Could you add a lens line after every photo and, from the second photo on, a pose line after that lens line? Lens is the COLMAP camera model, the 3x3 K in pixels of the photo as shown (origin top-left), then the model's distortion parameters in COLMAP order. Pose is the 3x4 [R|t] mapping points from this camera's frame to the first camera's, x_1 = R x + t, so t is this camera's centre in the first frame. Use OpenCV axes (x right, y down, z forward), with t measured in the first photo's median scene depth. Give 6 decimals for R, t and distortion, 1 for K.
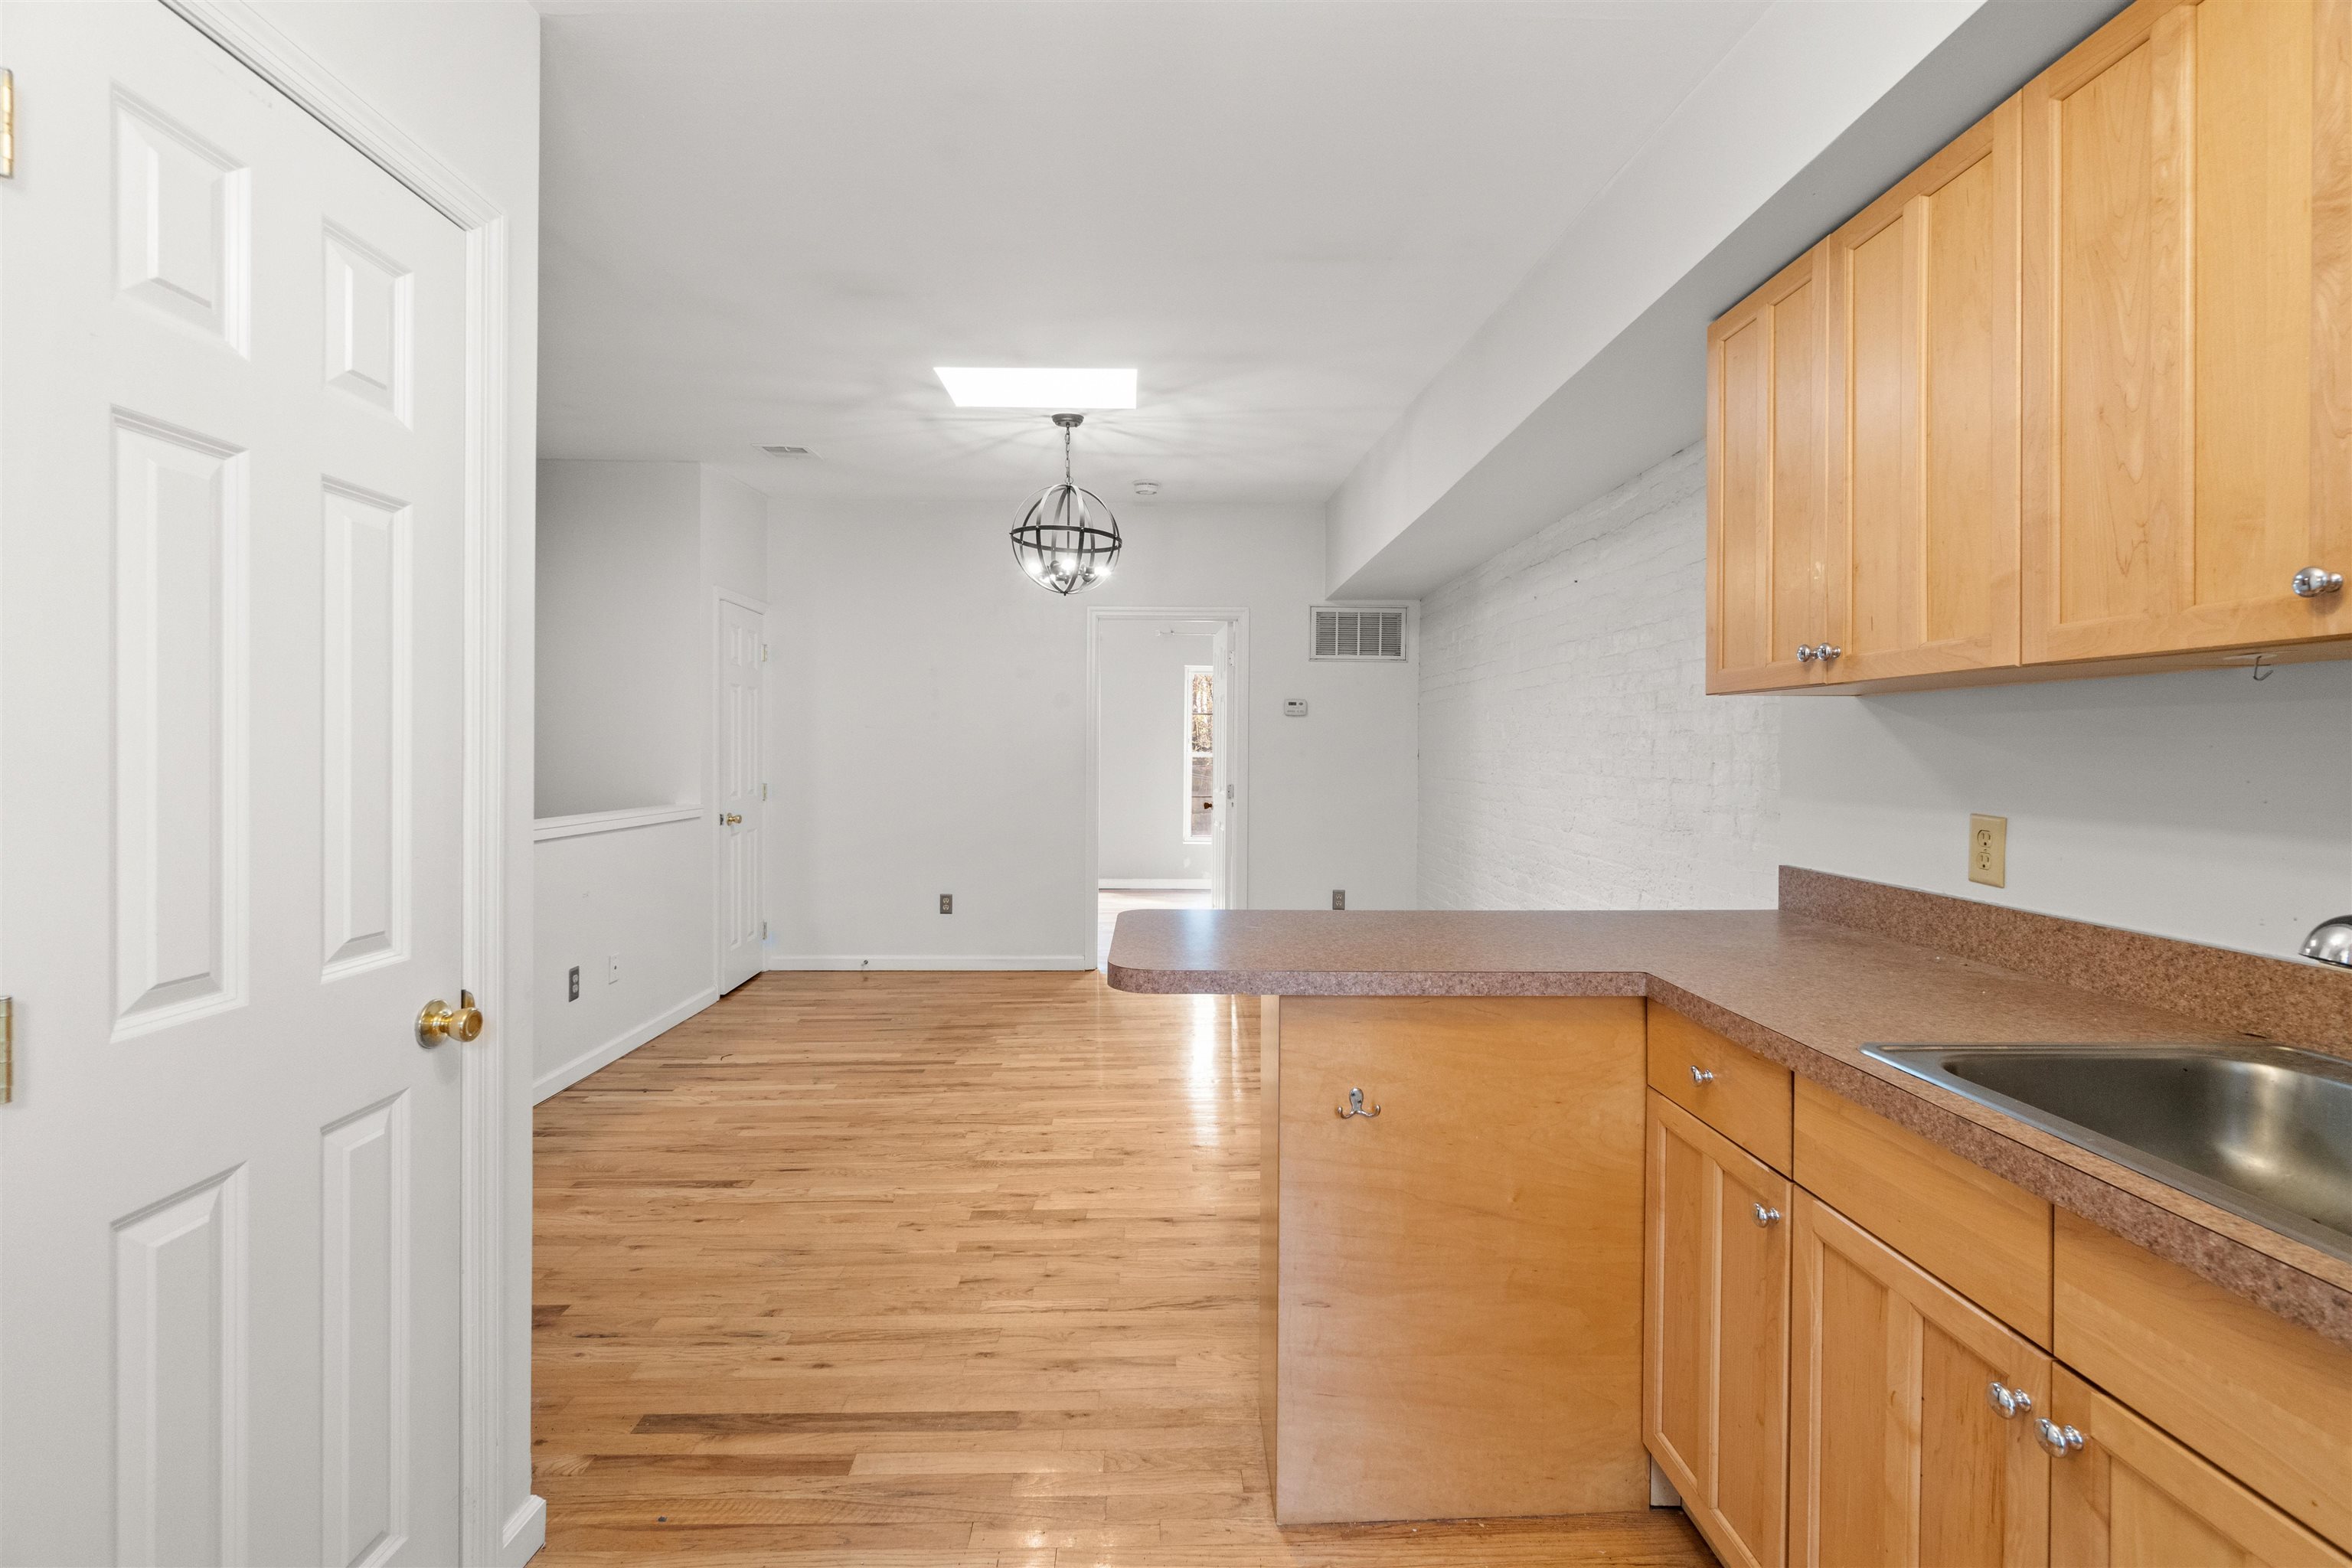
lens RADIAL K [[1021.8, 0, 1164.0], [0, 1021.8, 756.6], [0, 0, 1]] dist [-0.001257, -0.000095]
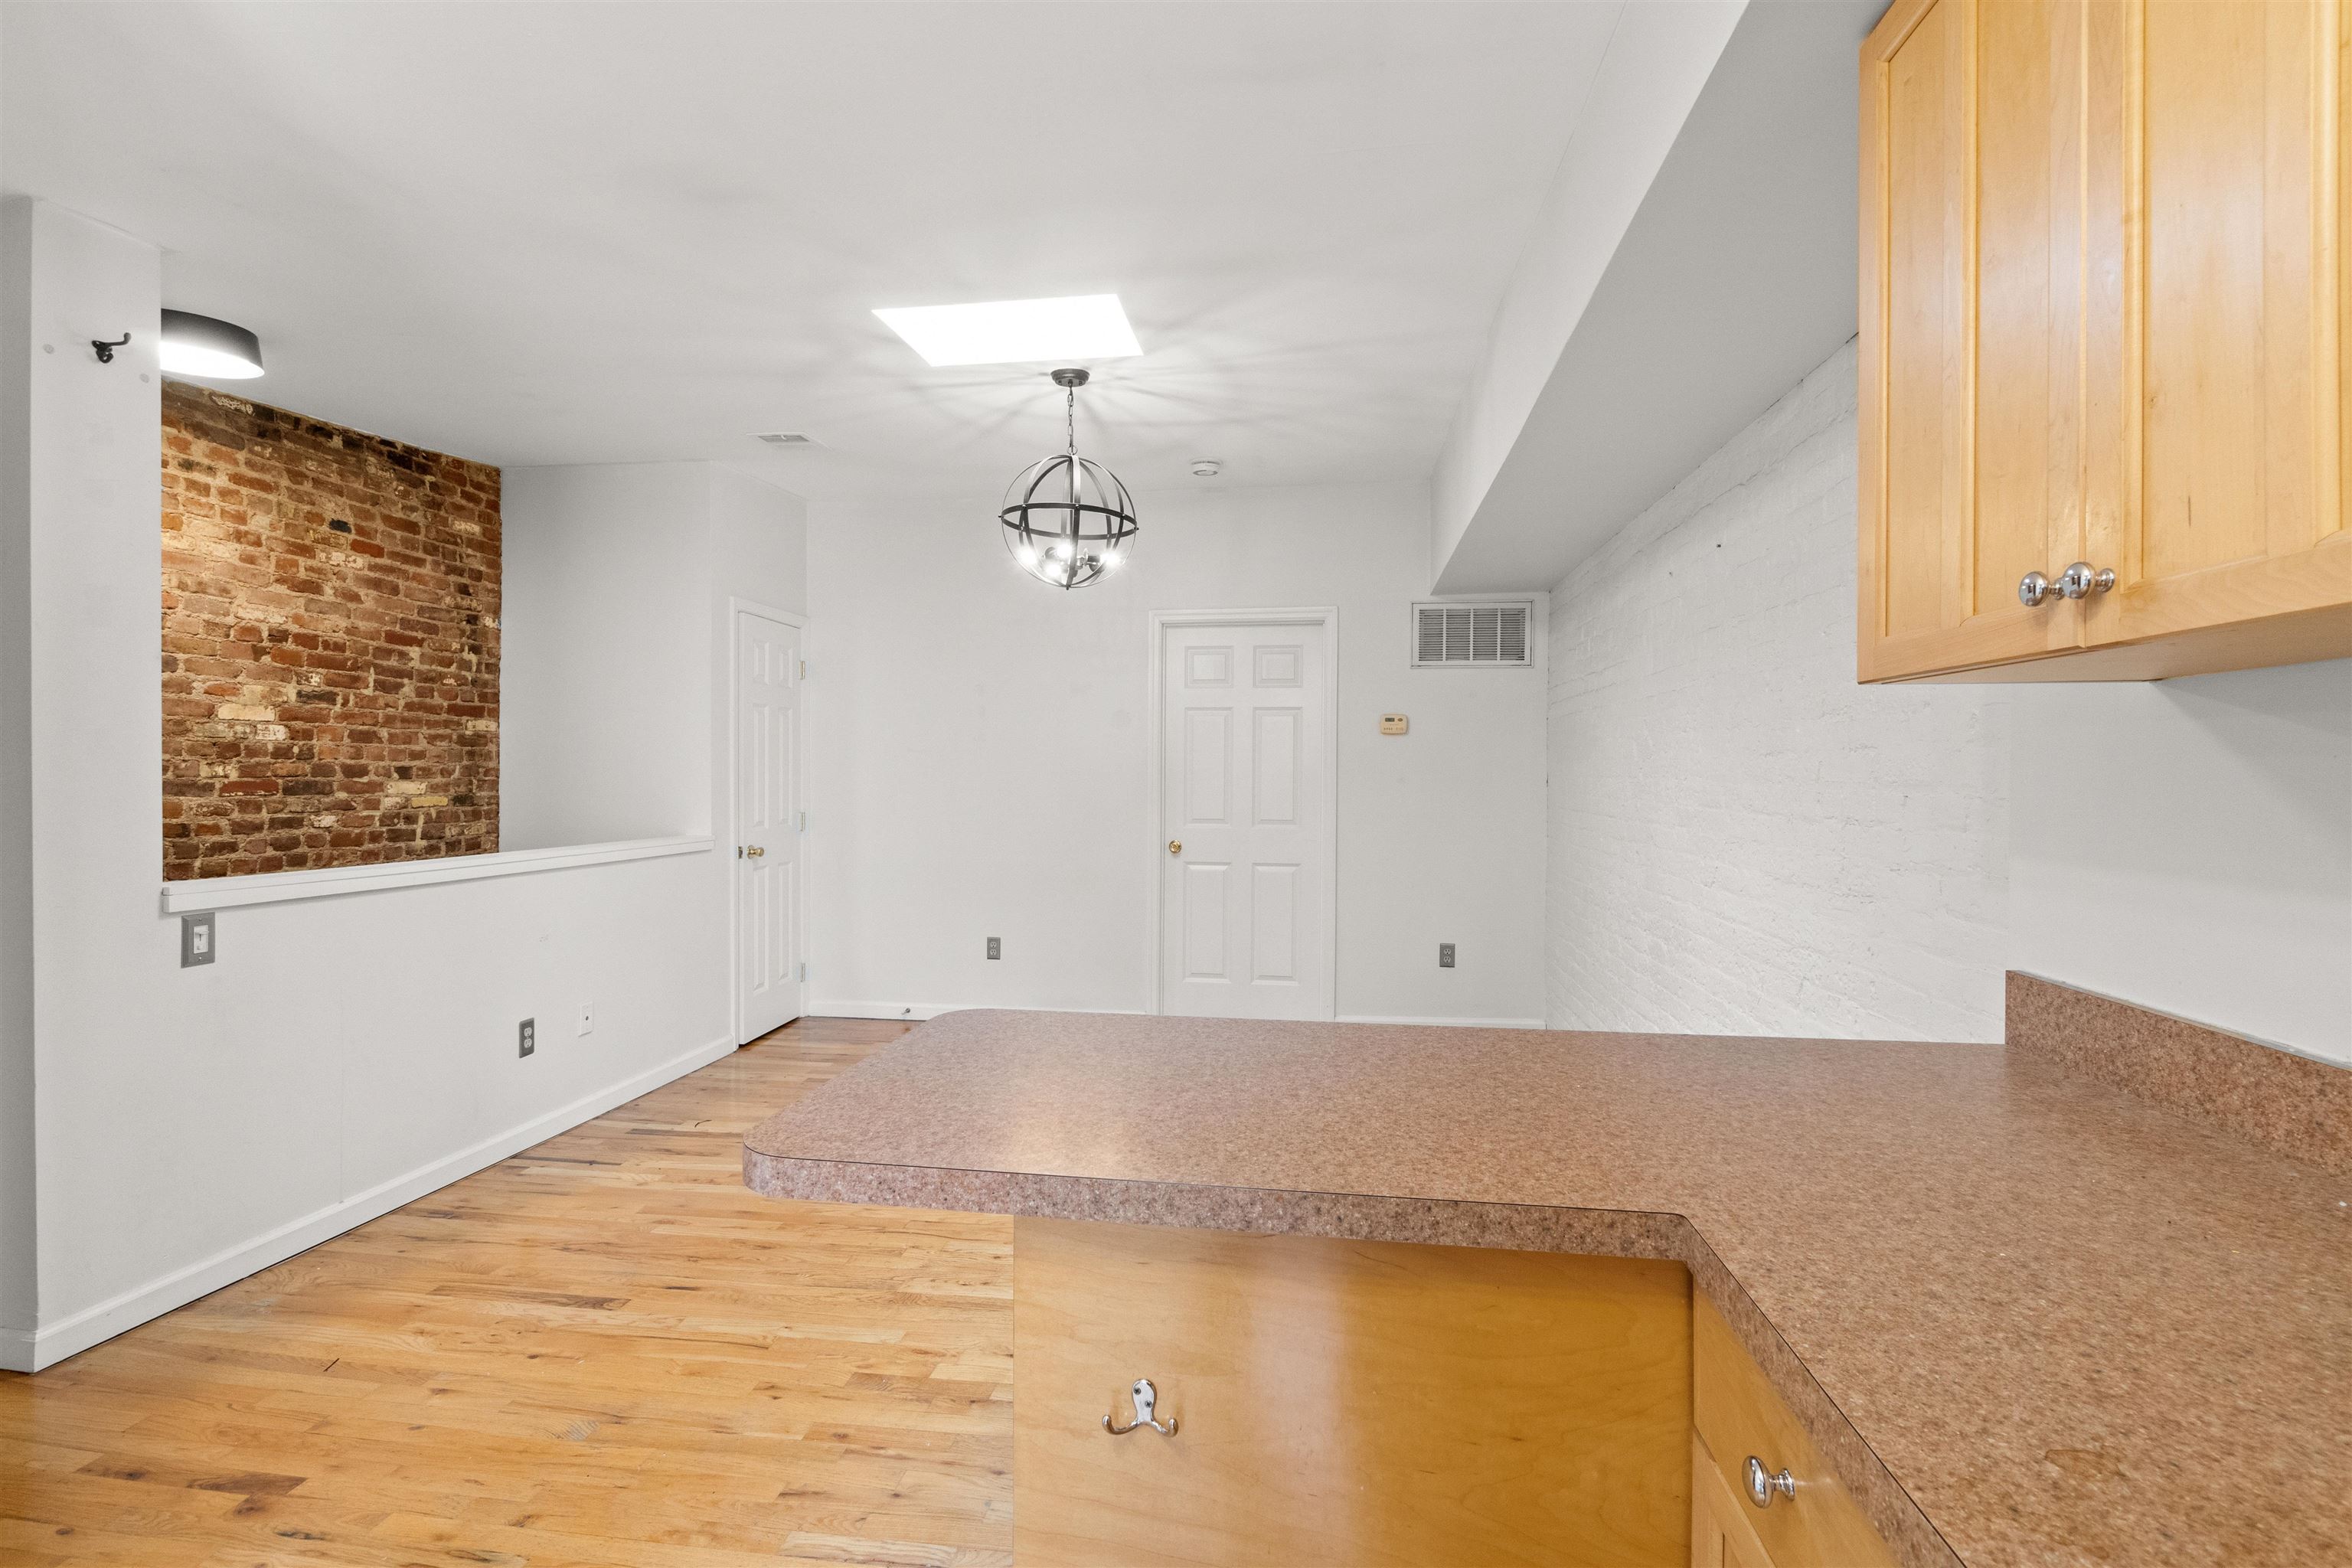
lens RADIAL K [[1043.5, 0, 1169.2], [0, 1043.5, 781.3], [0, 0, 1]] dist [-0.002831, 0.000504]
pose [[0.986786, -0.000709, -0.162026, 0.160026], [0.000806, 1.000000, 0.000528, -0.003513], [0.162026, -0.000652, 0.986786, 0.234751]]
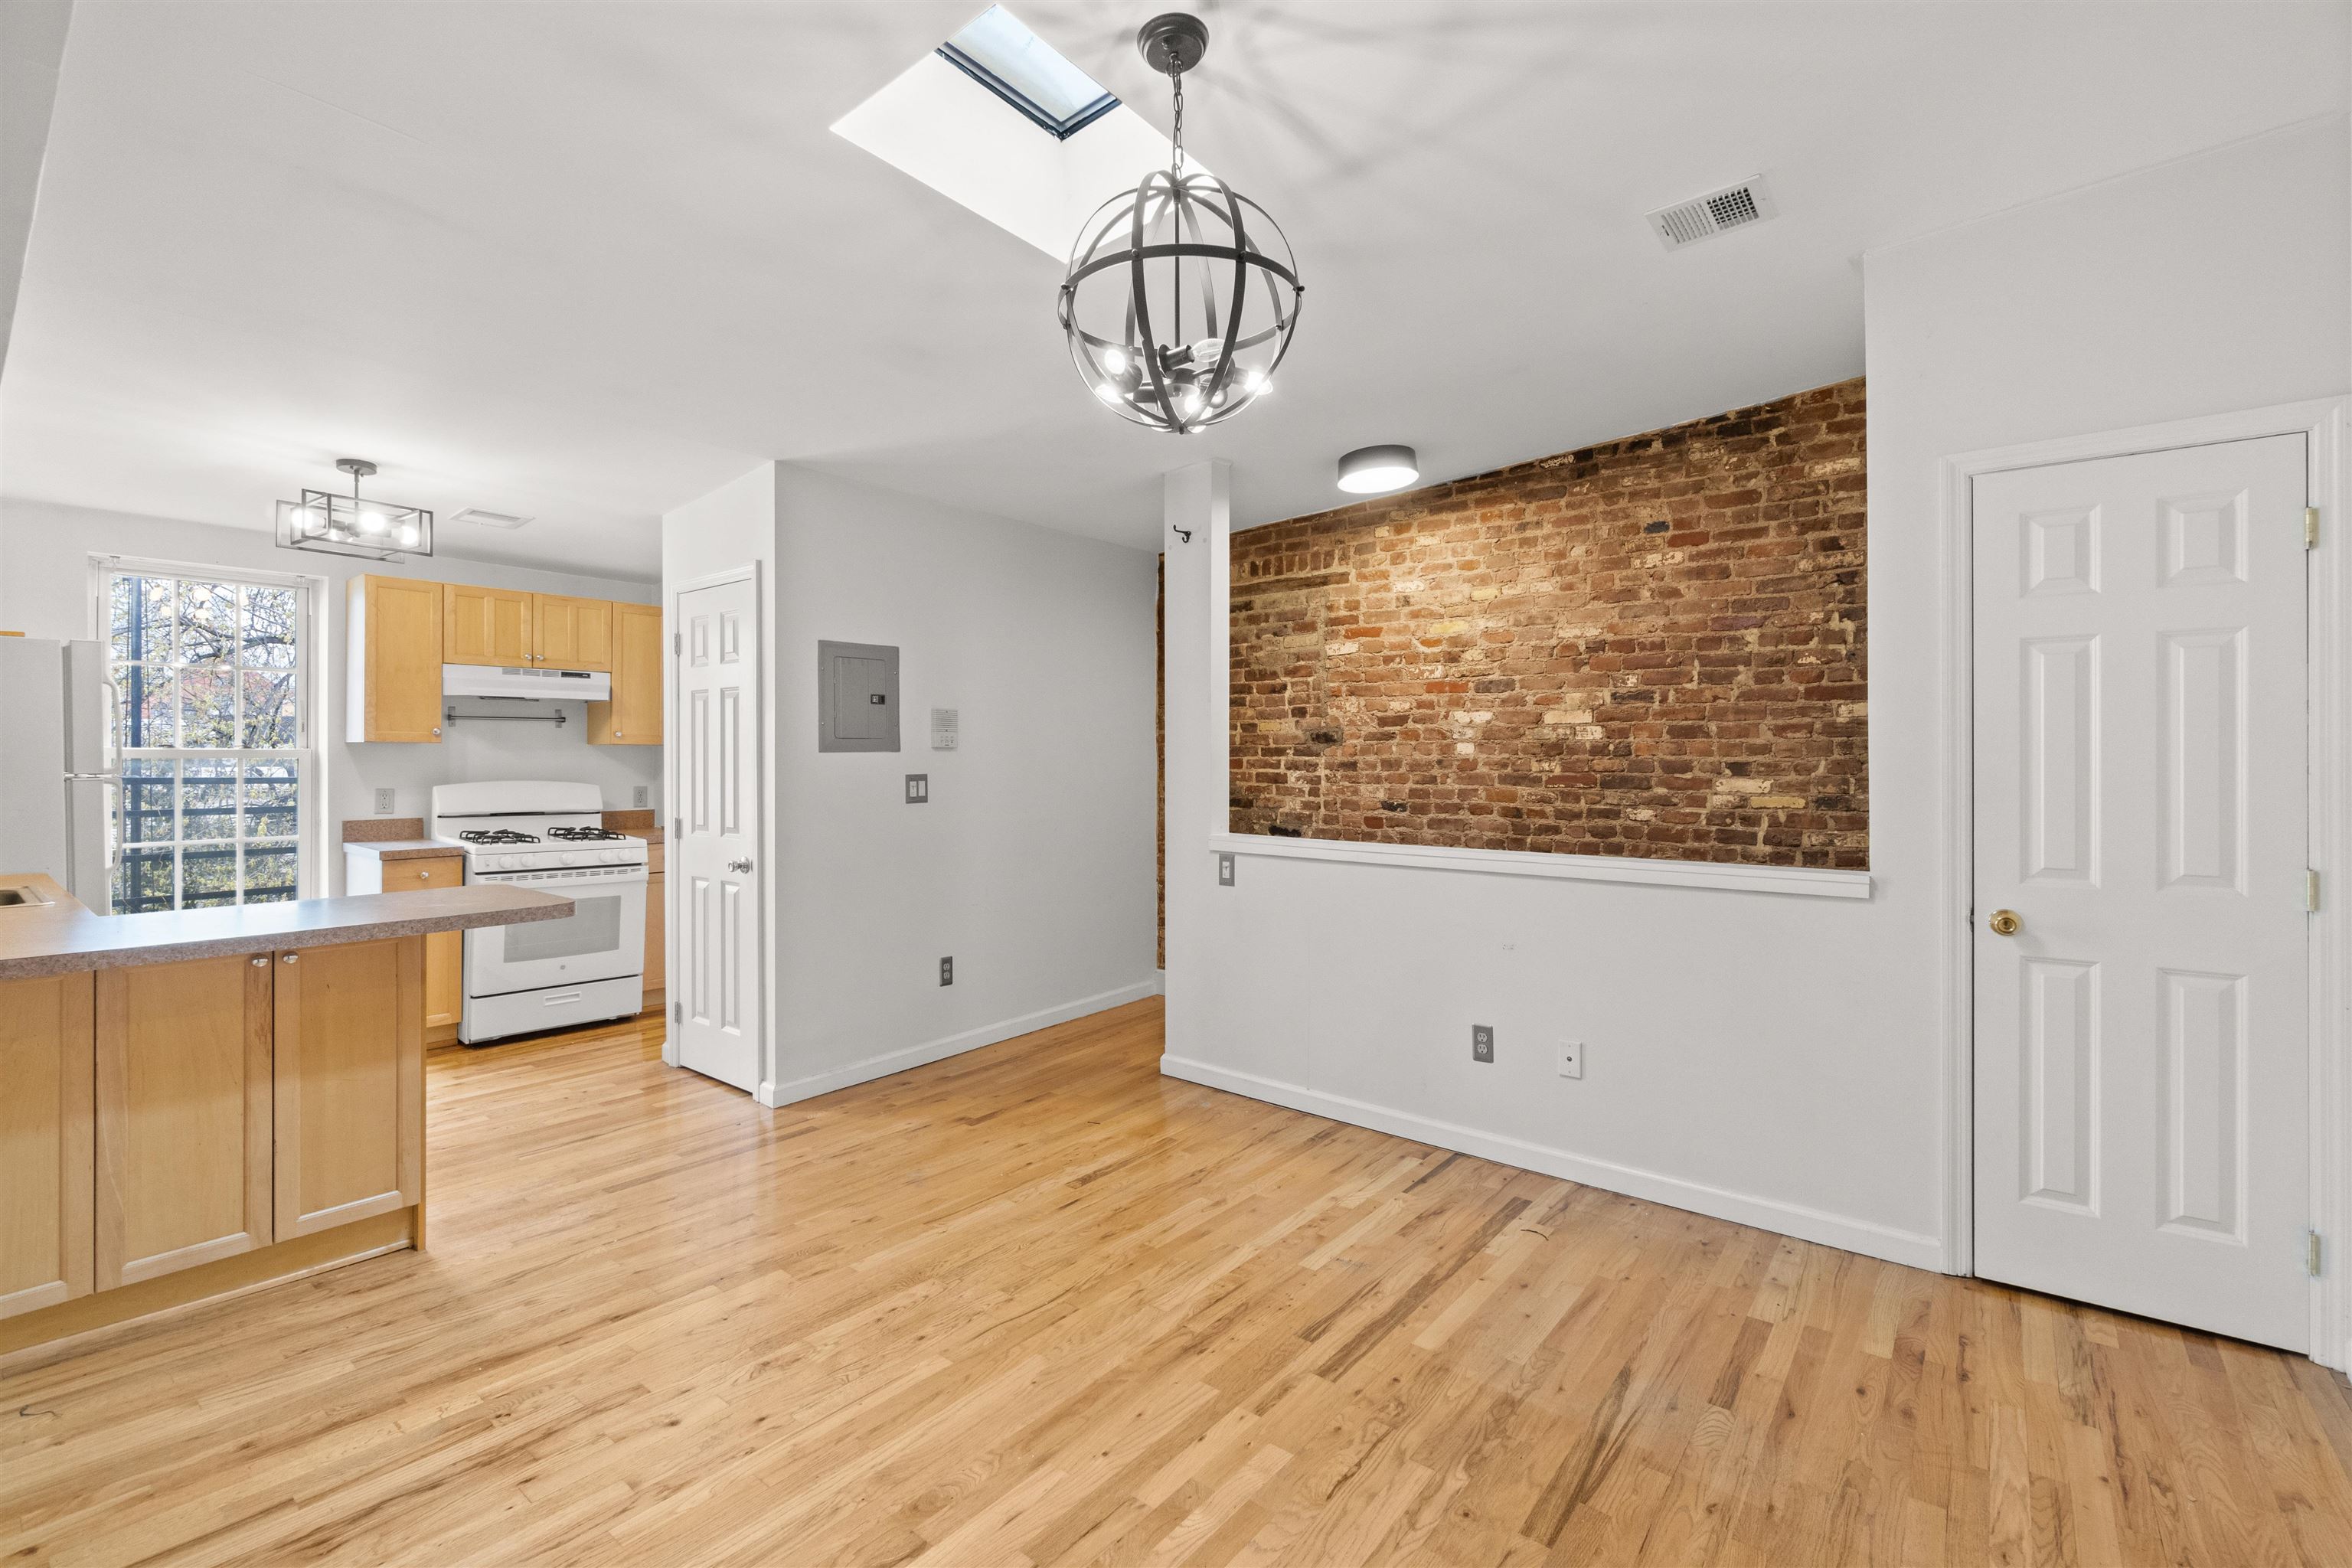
lens RADIAL K [[1021.8, 0, 1164.0], [0, 1021.8, 756.6], [0, 0, 1]] dist [-0.001257, -0.000095]
pose [[-0.641042, -0.008404, -0.767460, 0.329336], [-0.009123, 0.999953, -0.003330, -0.019392], [0.767452, 0.004867, -0.641088, 1.684426]]
